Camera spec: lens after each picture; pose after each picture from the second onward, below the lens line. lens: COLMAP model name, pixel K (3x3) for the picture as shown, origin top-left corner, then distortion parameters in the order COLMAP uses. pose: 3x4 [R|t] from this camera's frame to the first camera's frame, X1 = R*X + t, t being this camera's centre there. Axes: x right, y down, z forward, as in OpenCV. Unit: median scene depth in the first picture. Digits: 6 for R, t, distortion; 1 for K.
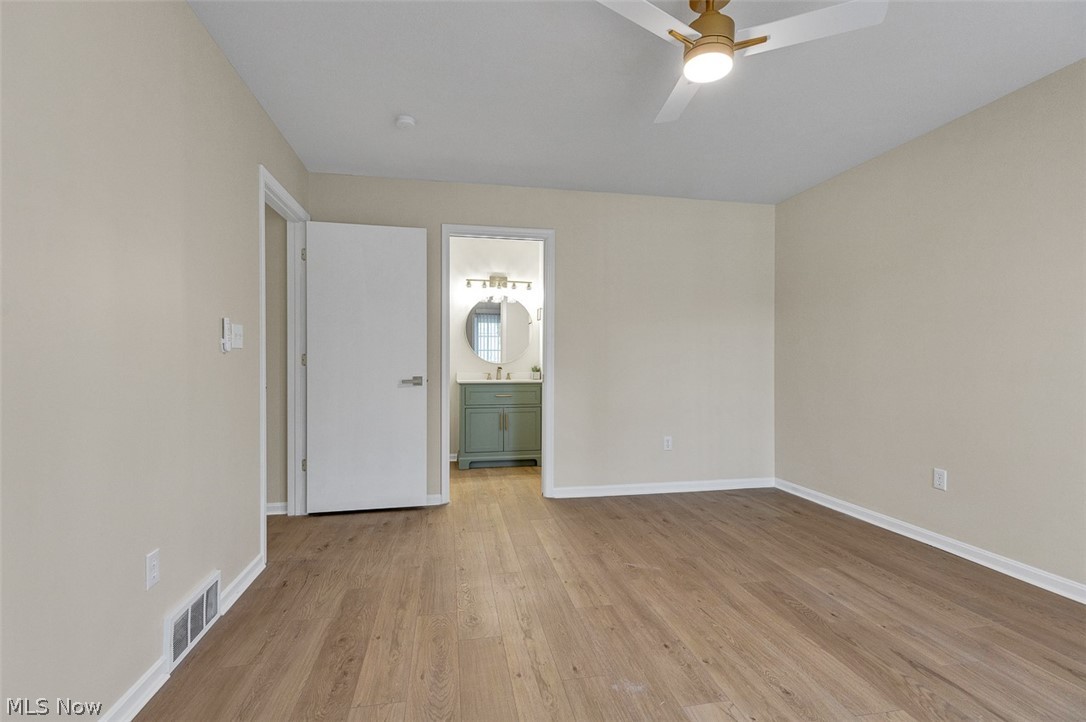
lens RADIAL K [[497.6, 0, 543.6], [0, 497.6, 368.4], [0, 0, 1]] dist [0.008928, -0.000057]
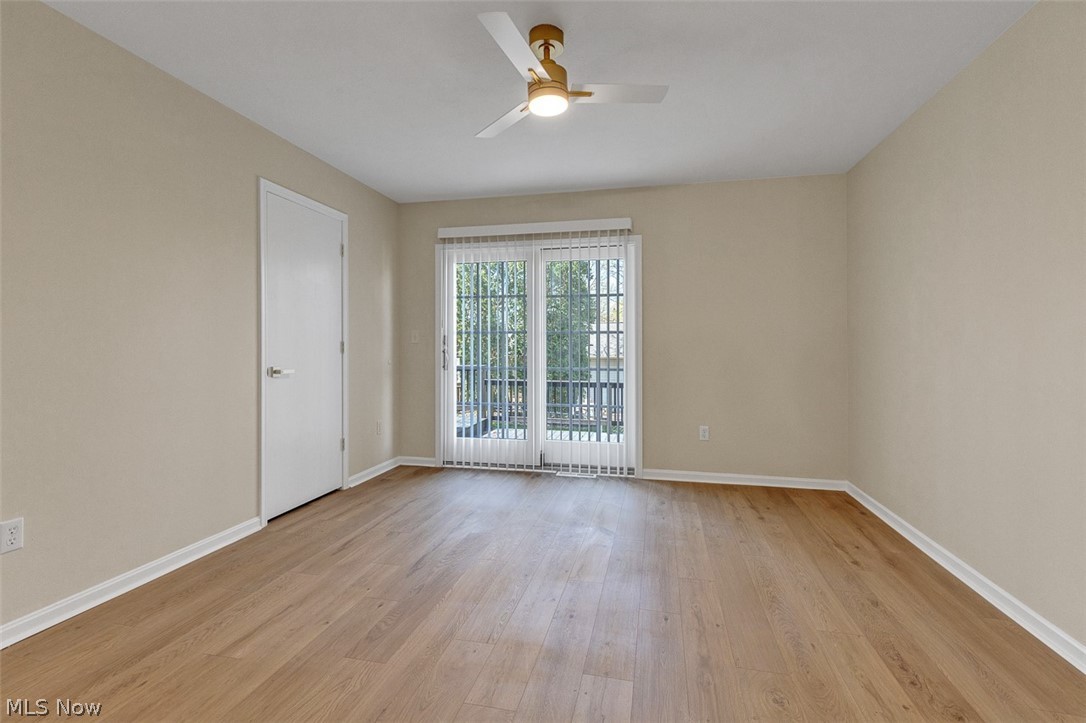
lens RADIAL K [[490.0, 0, 542.3], [0, 490.0, 348.1], [0, 0, 1]] dist [0.000068, -0.000176]
pose [[-0.909822, -0.001864, 0.414994, -0.092705], [0.004315, 0.999893, 0.013952, -0.025814], [-0.414976, 0.014485, -0.909717, 1.362685]]
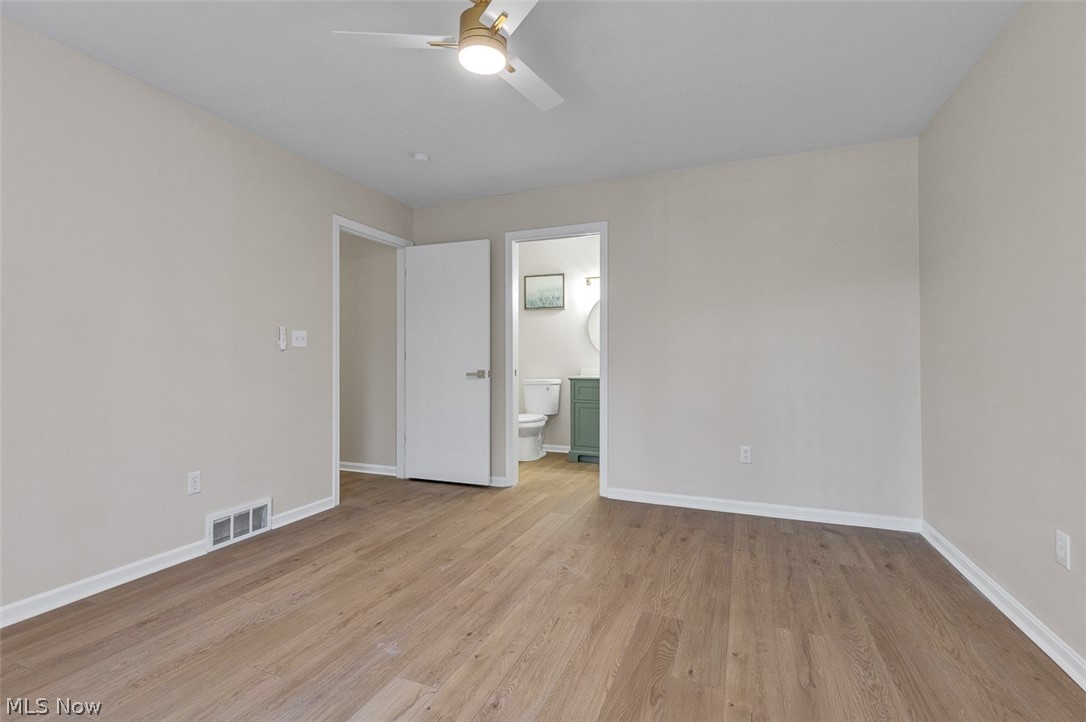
lens RADIAL K [[507.1, 0, 541.7], [0, 507.1, 360.5], [0, 0, 1]] dist [0.007794, 0.000146]
pose [[0.831626, 0.000916, -0.555335, 0.648360], [-0.007920, 0.999916, -0.010213, 0.006237], [0.555279, 0.012892, 0.831564, 0.147793]]
